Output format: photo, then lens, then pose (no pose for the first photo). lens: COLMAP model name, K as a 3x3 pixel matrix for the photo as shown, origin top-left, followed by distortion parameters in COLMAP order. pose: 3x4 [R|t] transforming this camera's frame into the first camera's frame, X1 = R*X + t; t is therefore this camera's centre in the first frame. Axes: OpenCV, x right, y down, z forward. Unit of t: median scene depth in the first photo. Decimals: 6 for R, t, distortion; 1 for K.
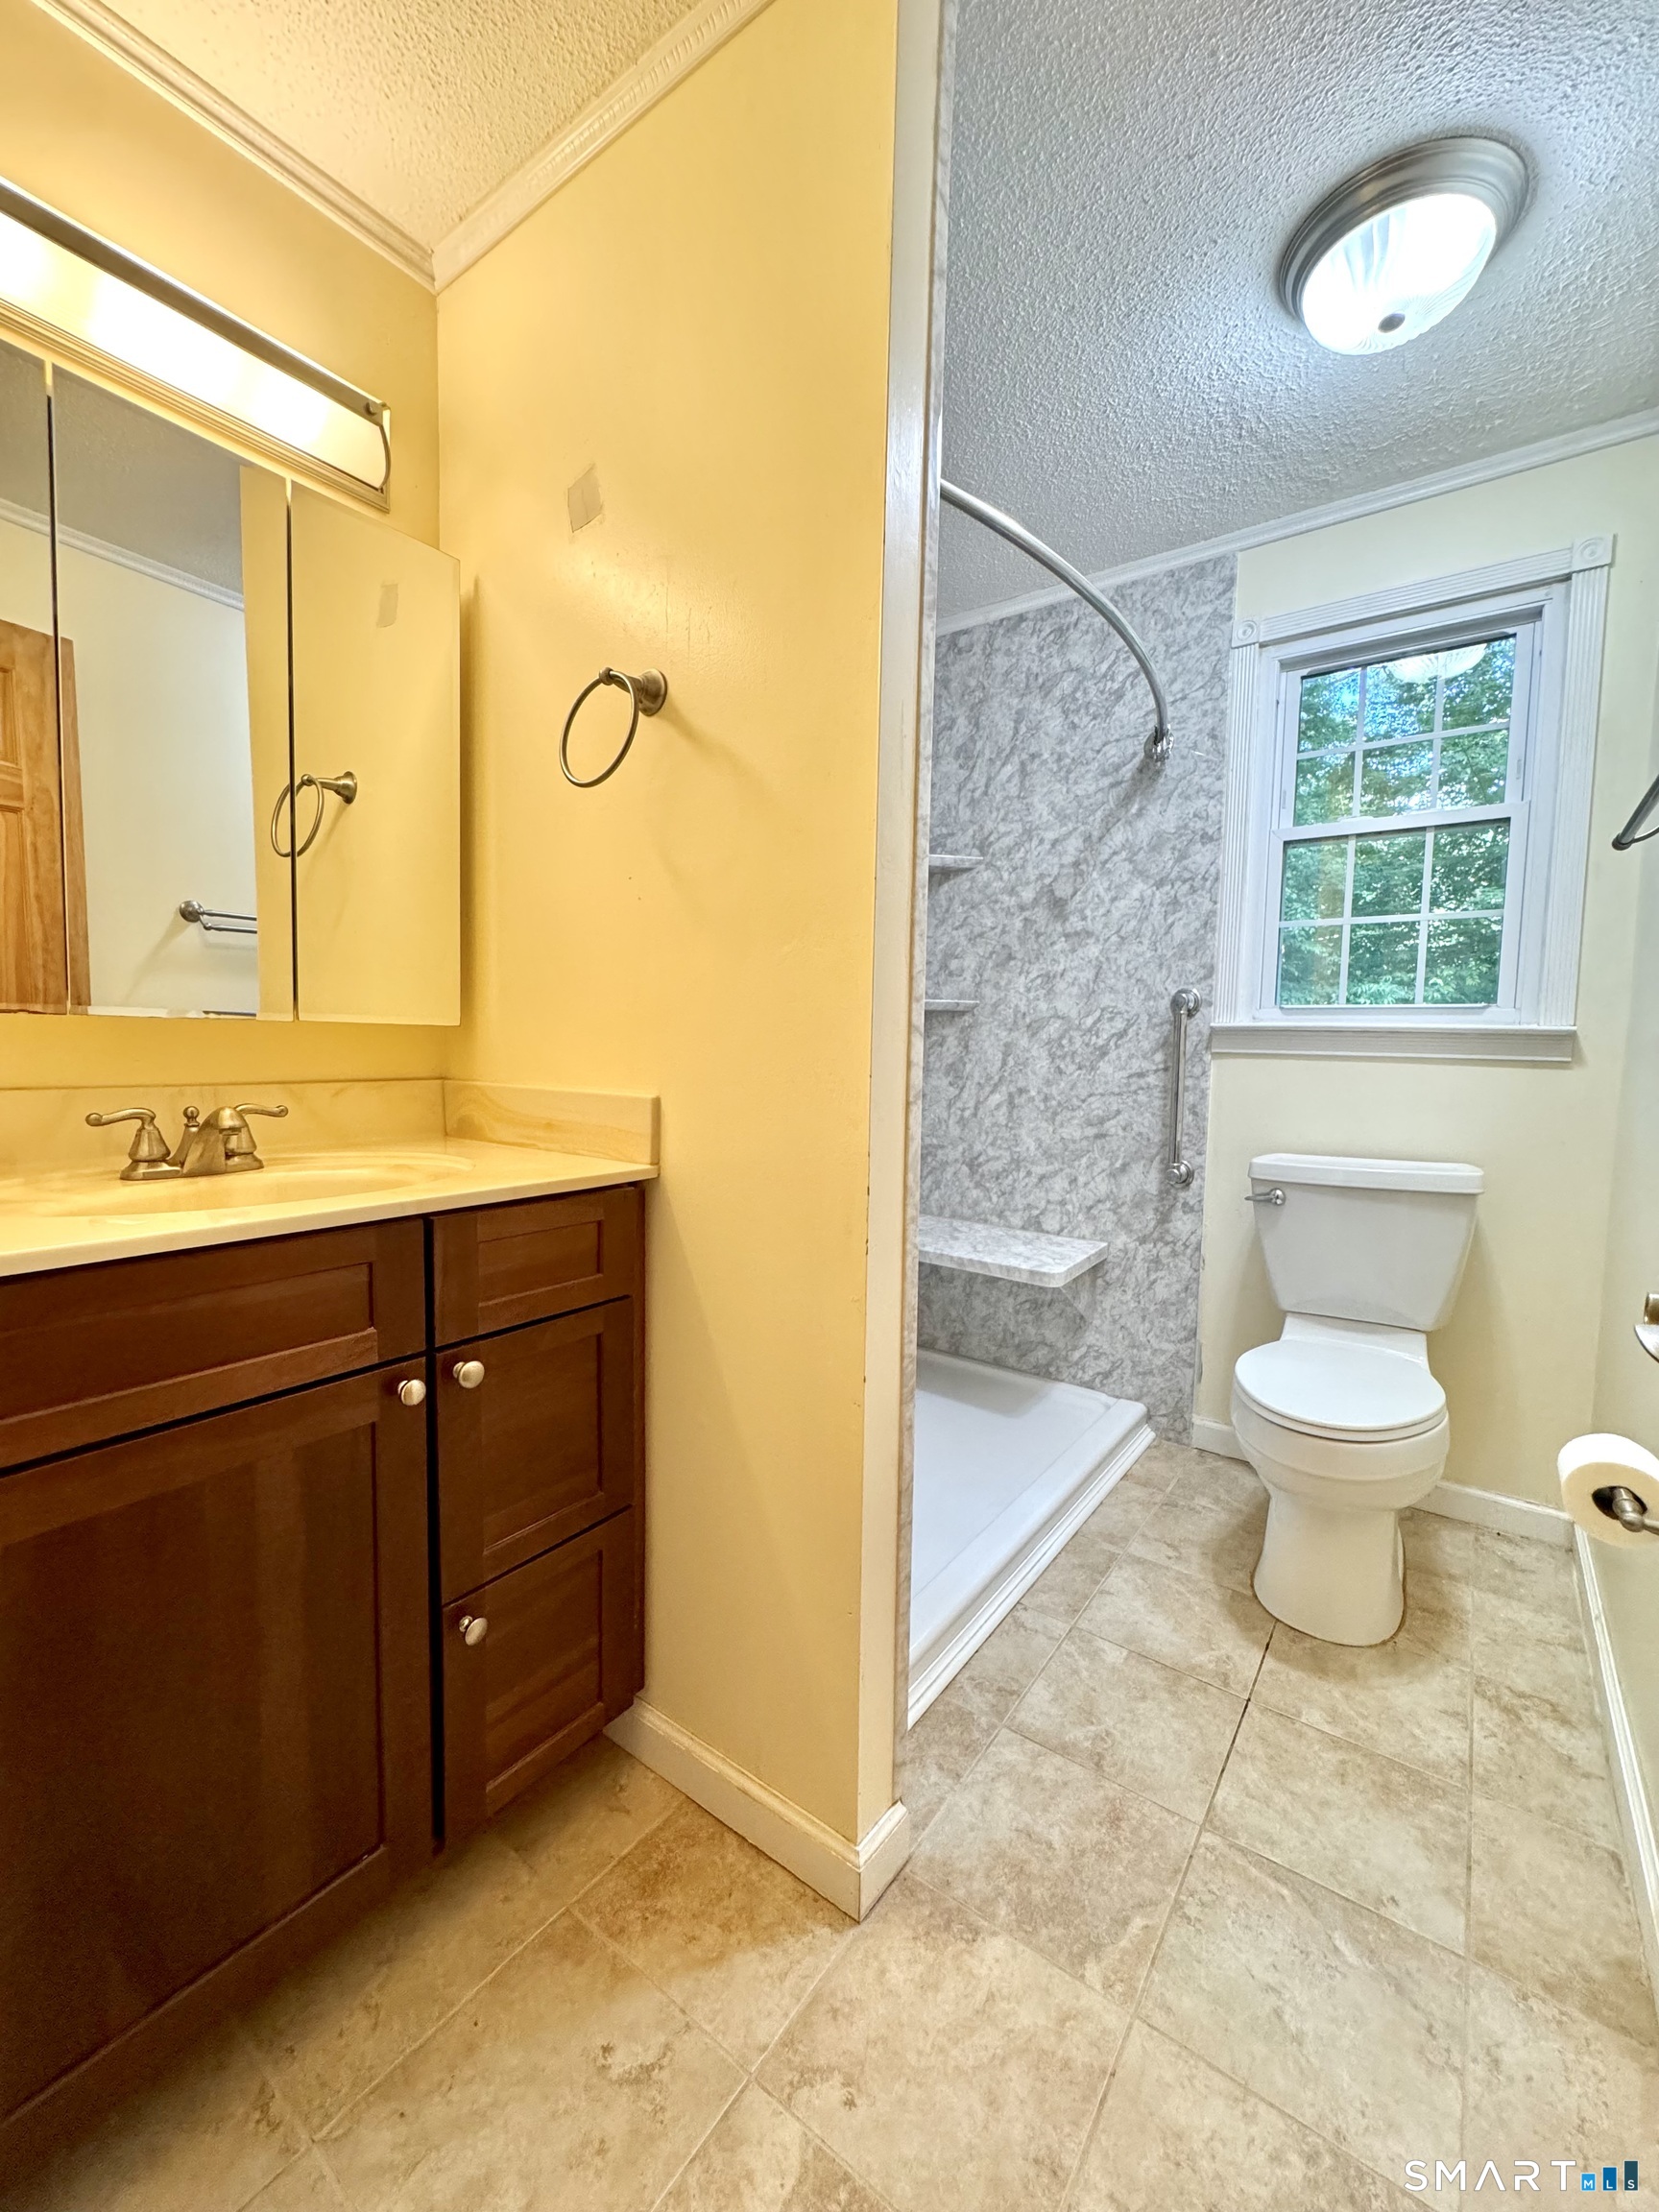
lens RADIAL K [[886.6, 0, 830.2], [0, 886.6, 1103.2], [0, 0, 1]] dist [-0.002969, 0.000610]
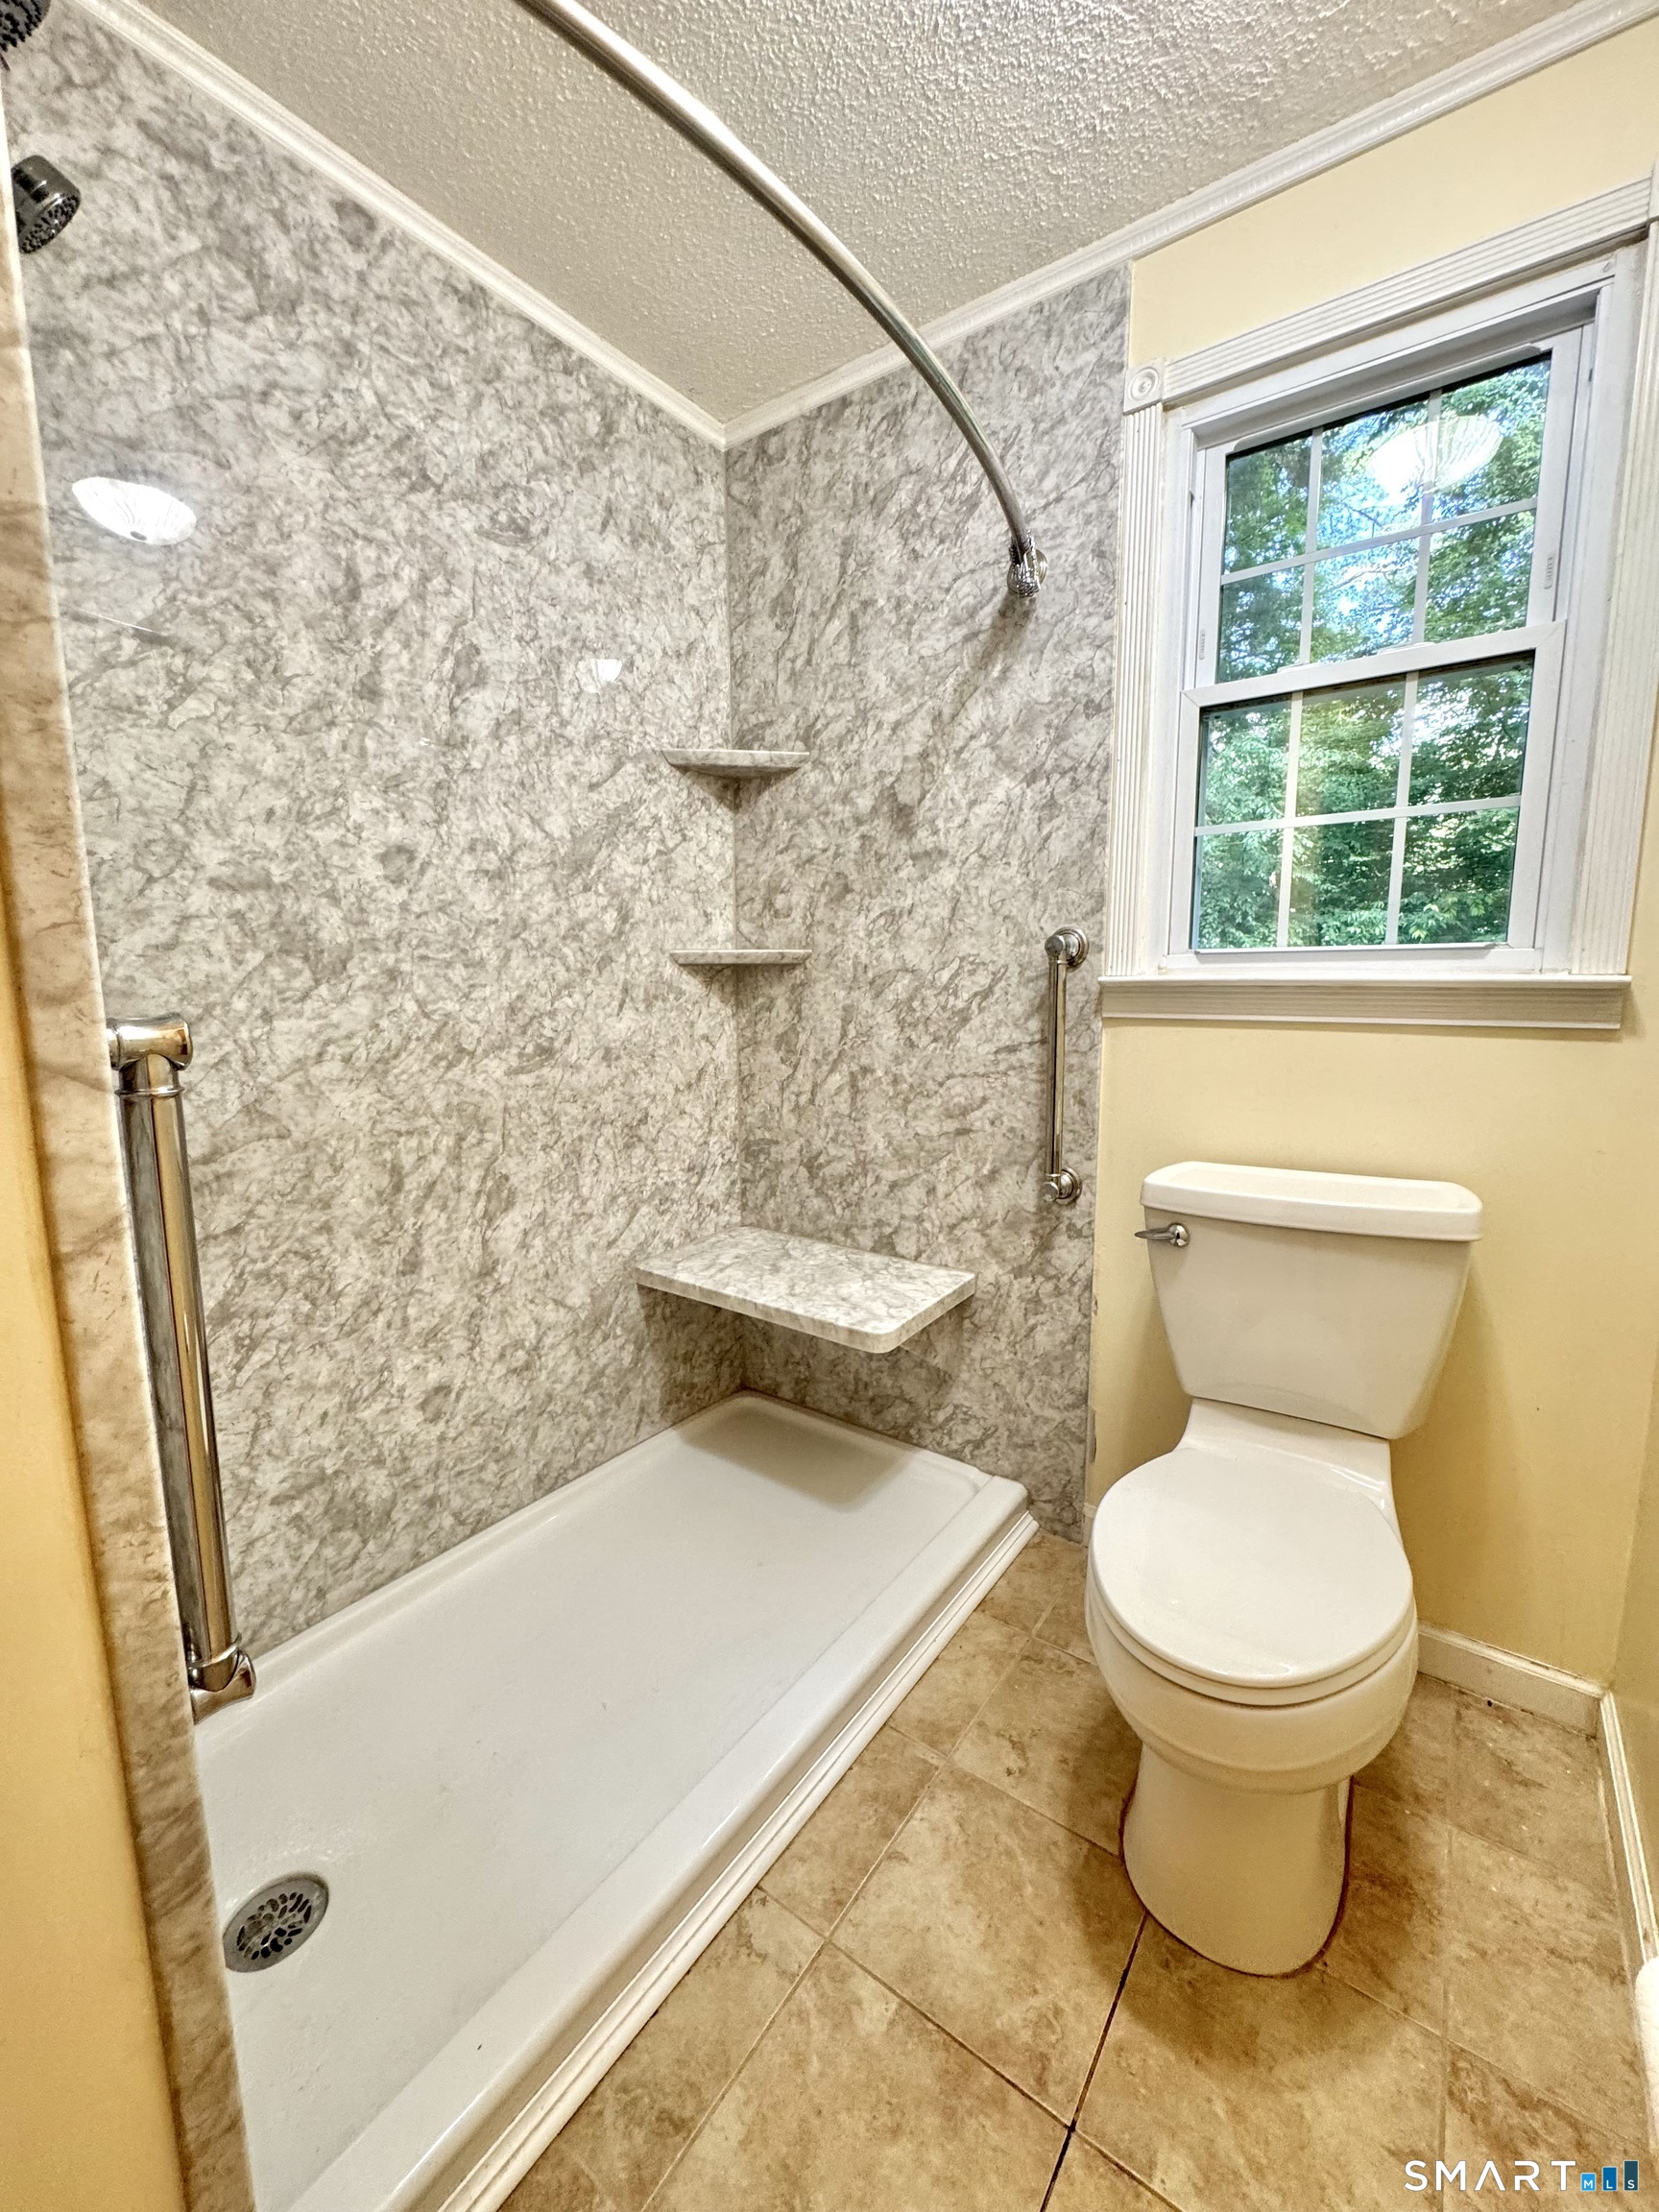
lens RADIAL K [[886.6, 0, 829.8], [0, 886.6, 1102.6], [0, 0, 1]] dist [-0.002969, 0.000610]
pose [[0.999674, -0.025405, 0.002657, 0.248956], [0.025174, 0.997505, 0.065961, -0.049874], [-0.004326, -0.065873, 0.997819, 0.343037]]
